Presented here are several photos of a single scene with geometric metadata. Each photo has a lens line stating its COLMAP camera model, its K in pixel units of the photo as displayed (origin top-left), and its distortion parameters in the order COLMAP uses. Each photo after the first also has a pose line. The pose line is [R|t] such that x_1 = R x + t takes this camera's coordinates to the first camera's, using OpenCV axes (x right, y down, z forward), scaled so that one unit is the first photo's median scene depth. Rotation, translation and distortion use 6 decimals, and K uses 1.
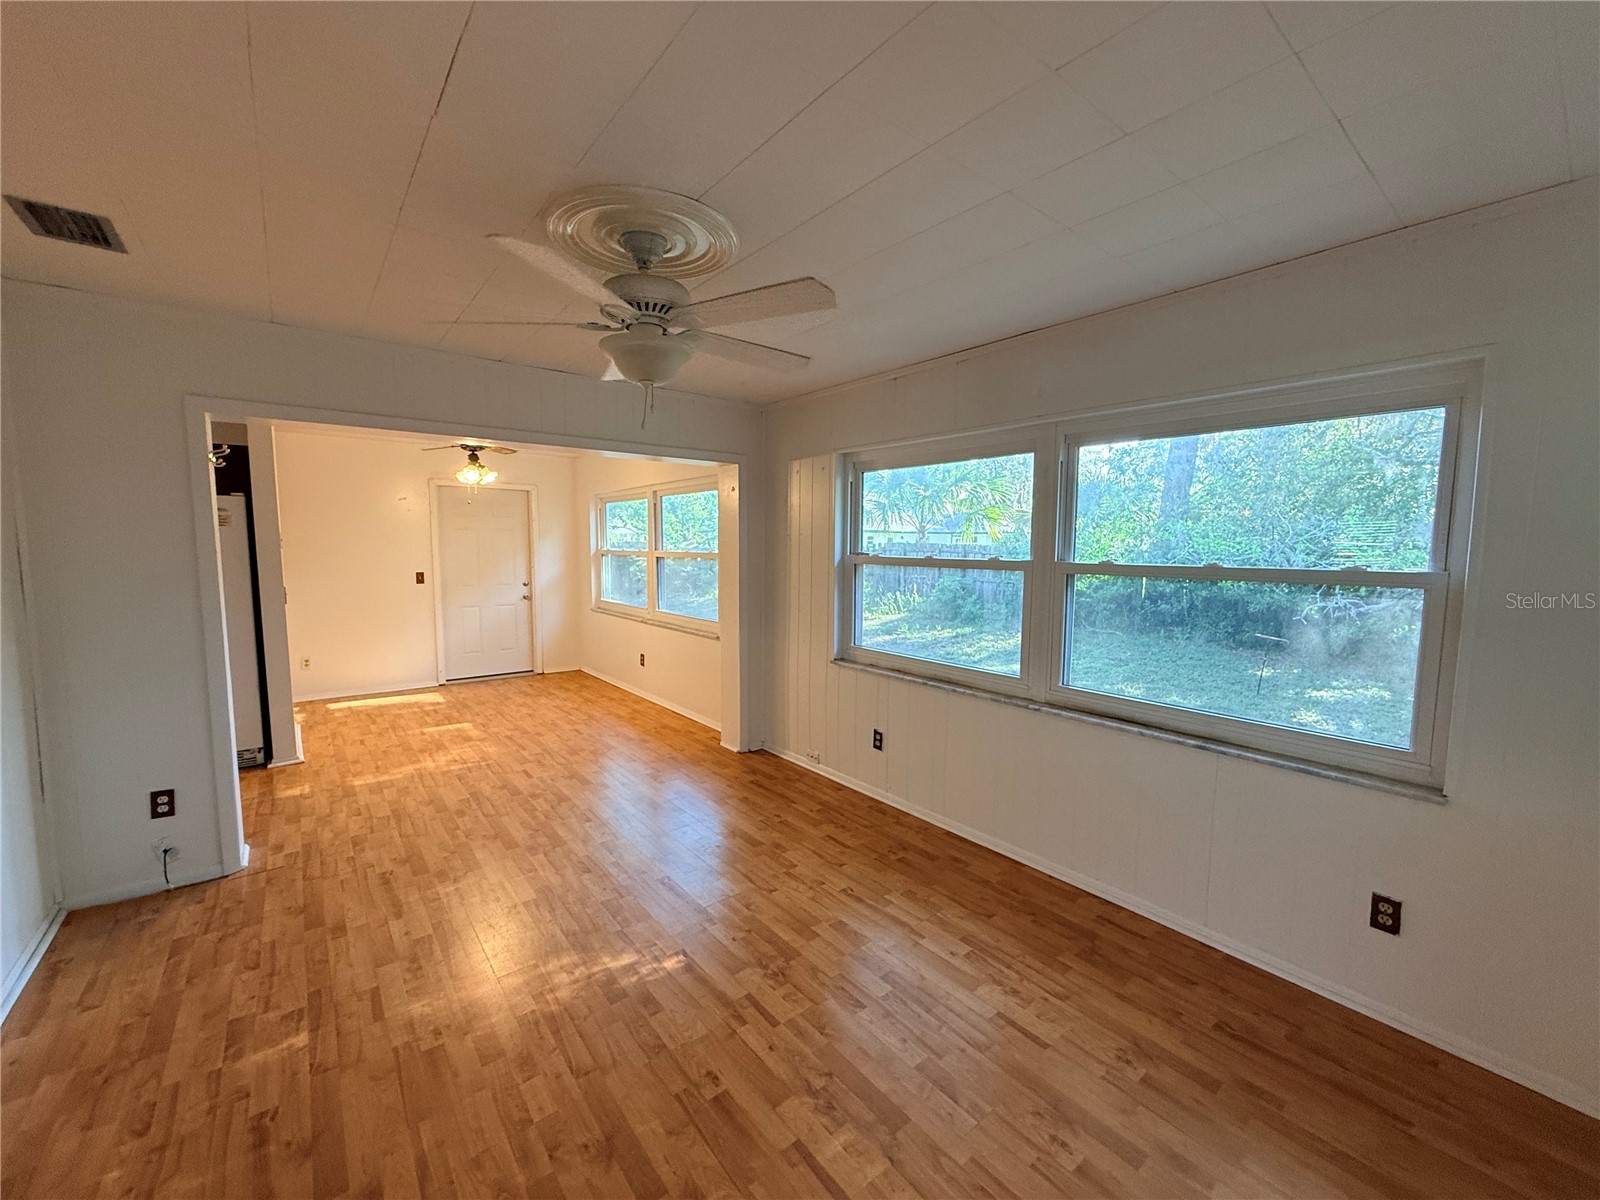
lens RADIAL K [[635.5, 0, 795.7], [0, 635.5, 594.9], [0, 0, 1]] dist [-0.000532, 0.000071]
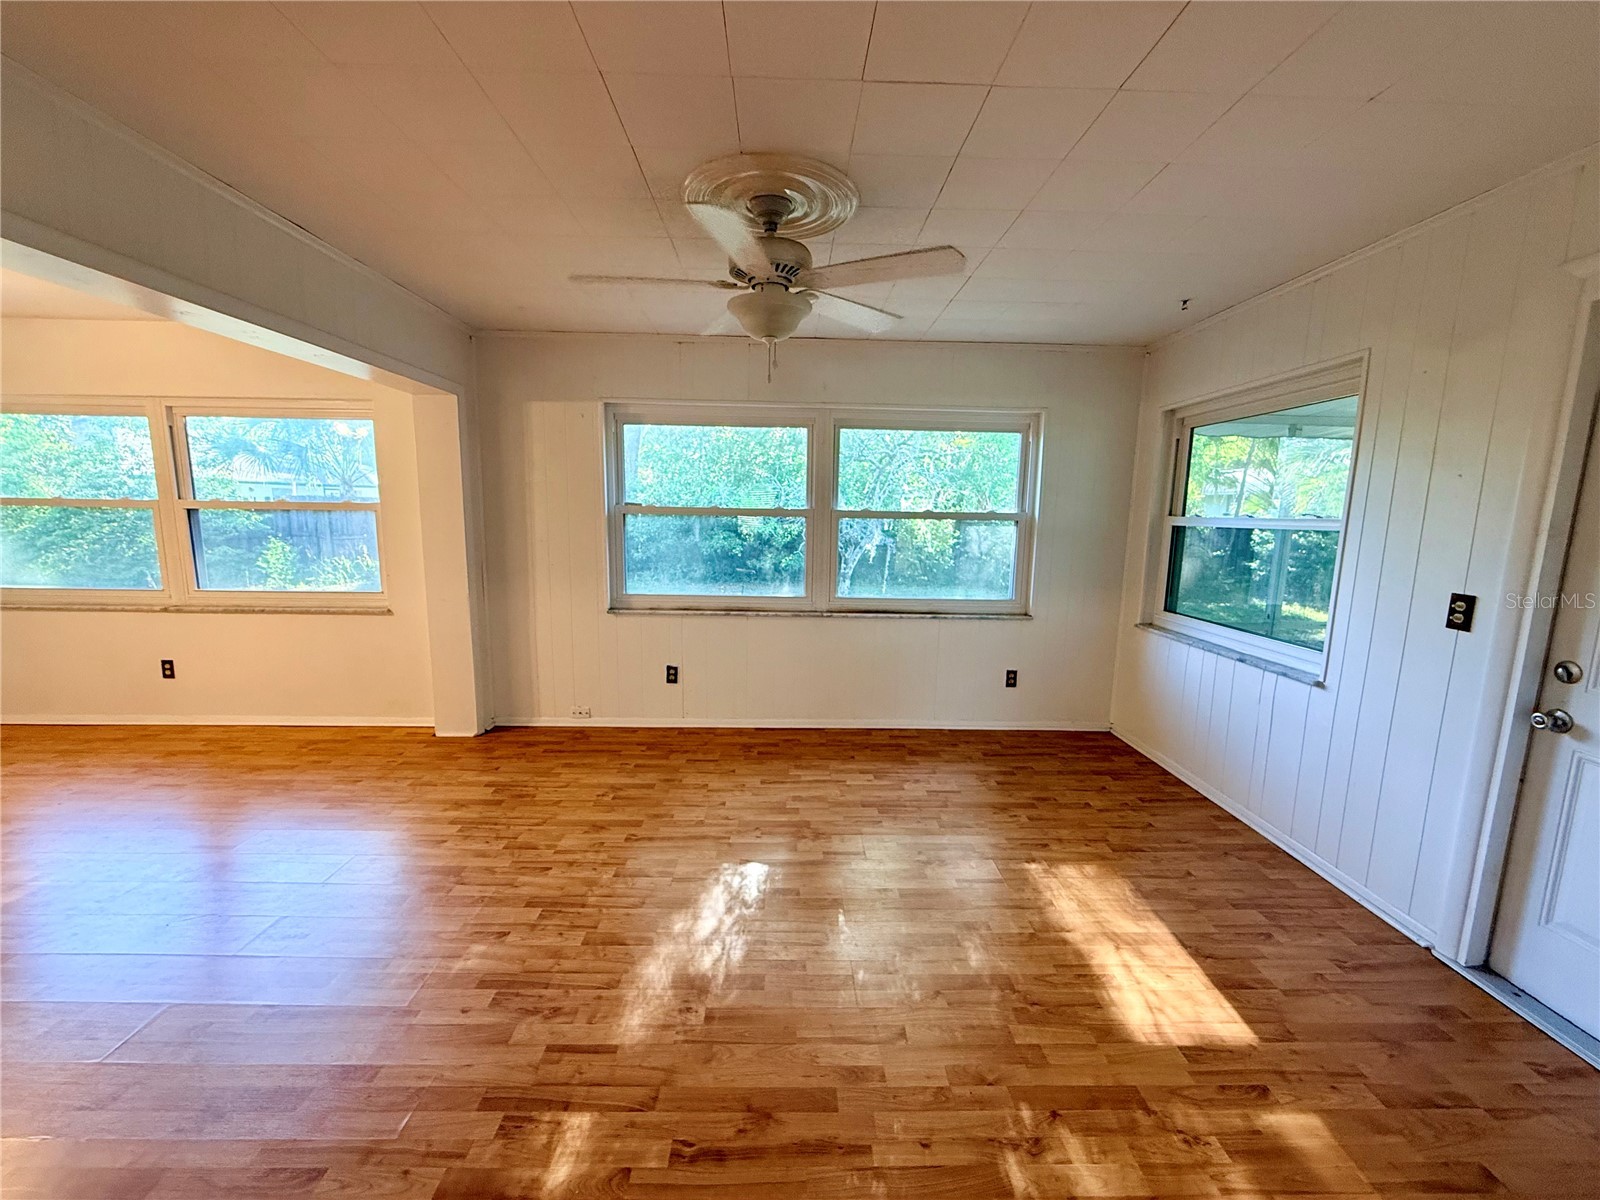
lens RADIAL K [[635.5, 0, 794.4], [0, 635.5, 597.6], [0, 0, 1]] dist [-0.000532, 0.000071]
pose [[0.604494, -0.107275, 0.789354, -0.604037], [0.052207, 0.994096, 0.095120, 0.002097], [-0.794897, -0.016290, 0.606525, 0.167099]]
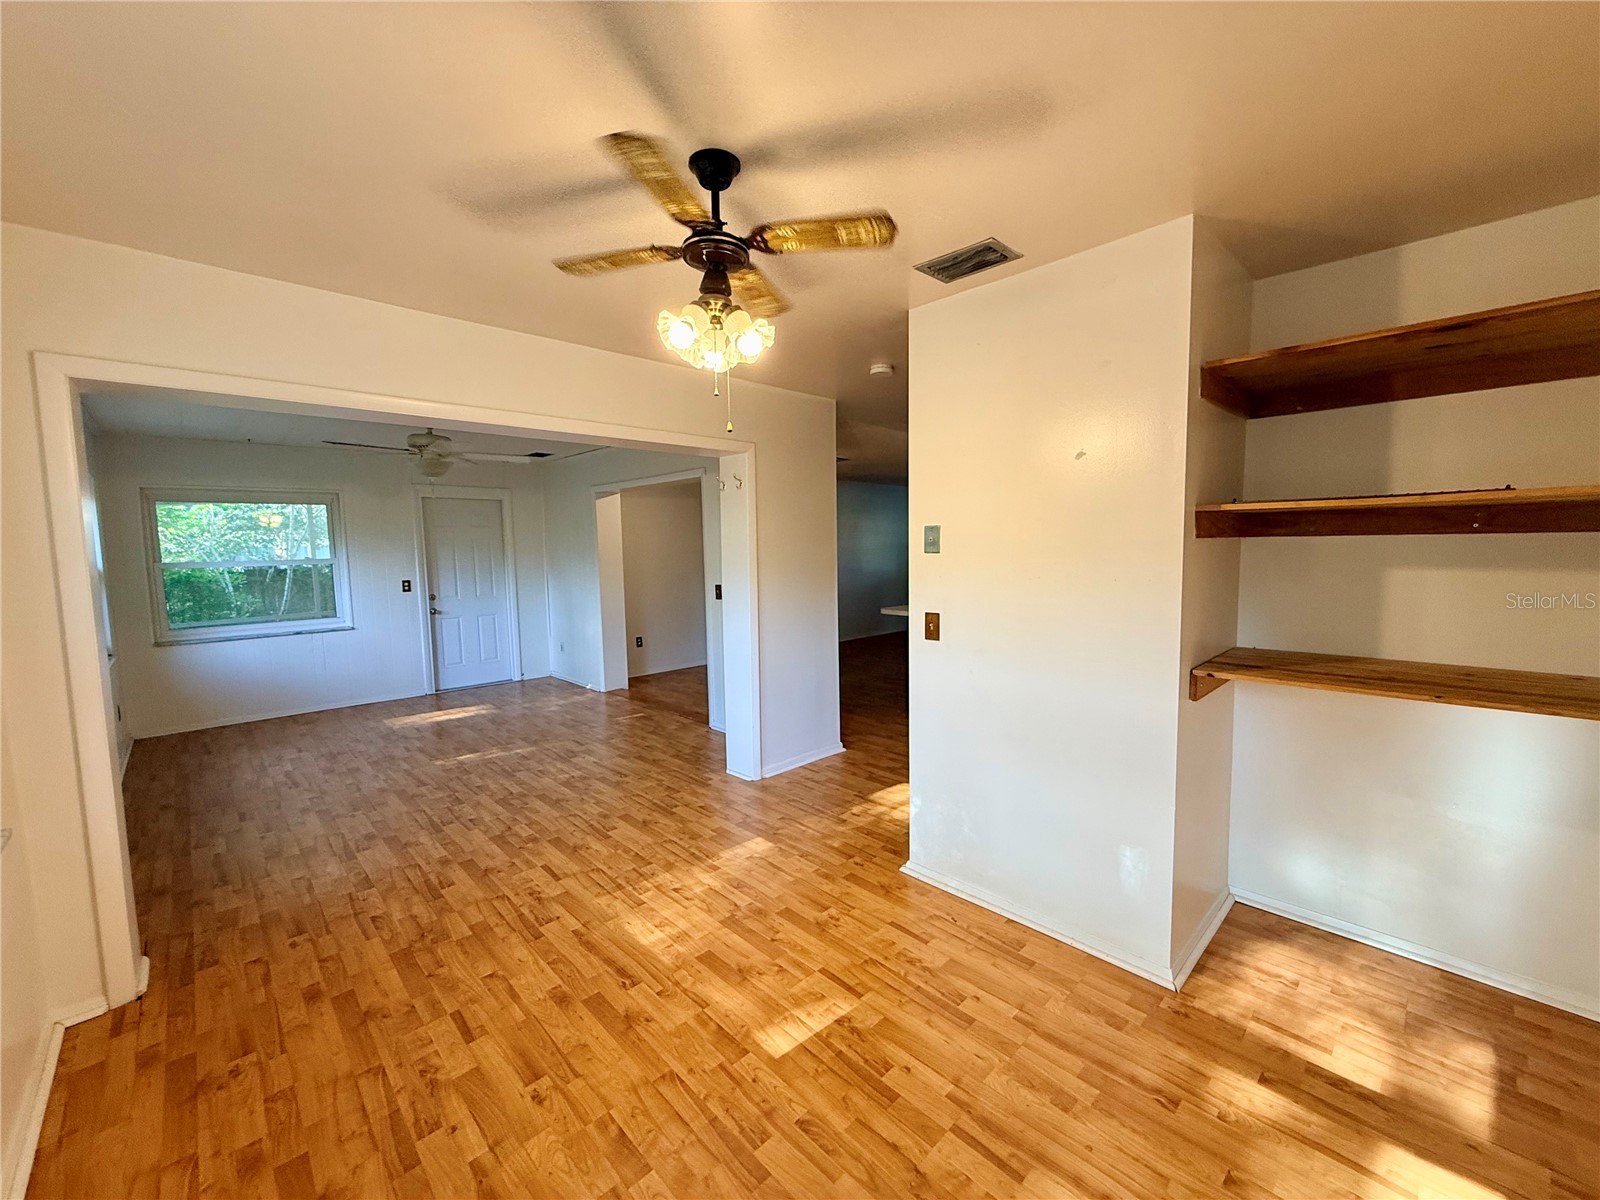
lens RADIAL K [[635.5, 0, 797.9], [0, 635.5, 603.9], [0, 0, 1]] dist [-0.000532, 0.000071]
pose [[-0.995060, 0.018149, -0.097598, -0.701963], [0.001052, 0.985020, 0.172438, -0.151579], [0.099266, 0.171484, -0.980173, 1.855915]]
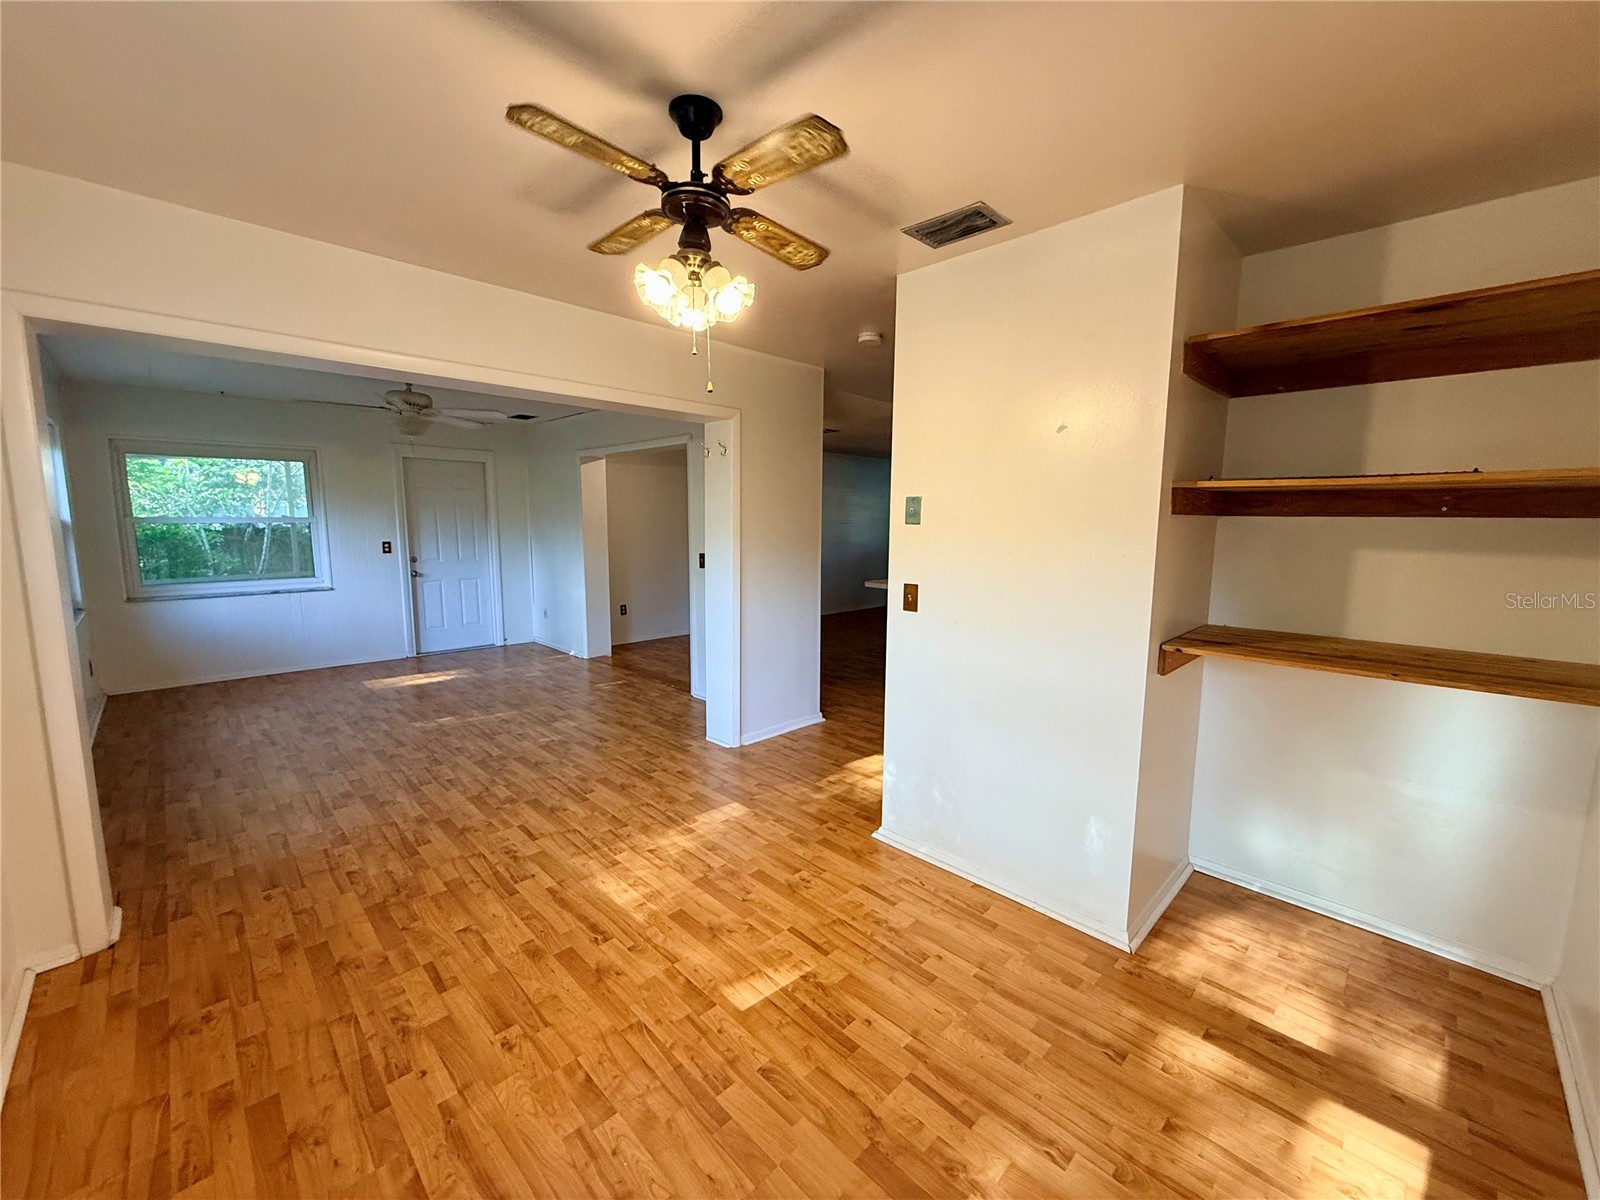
lens RADIAL K [[635.5, 0, 798.3], [0, 635.5, 604.1], [0, 0, 1]] dist [-0.000532, 0.000071]
pose [[-0.993313, -0.001251, -0.115444, -0.712662], [-0.025978, 0.976720, 0.212940, -0.145554], [0.112490, 0.214515, -0.970221, 1.859117]]
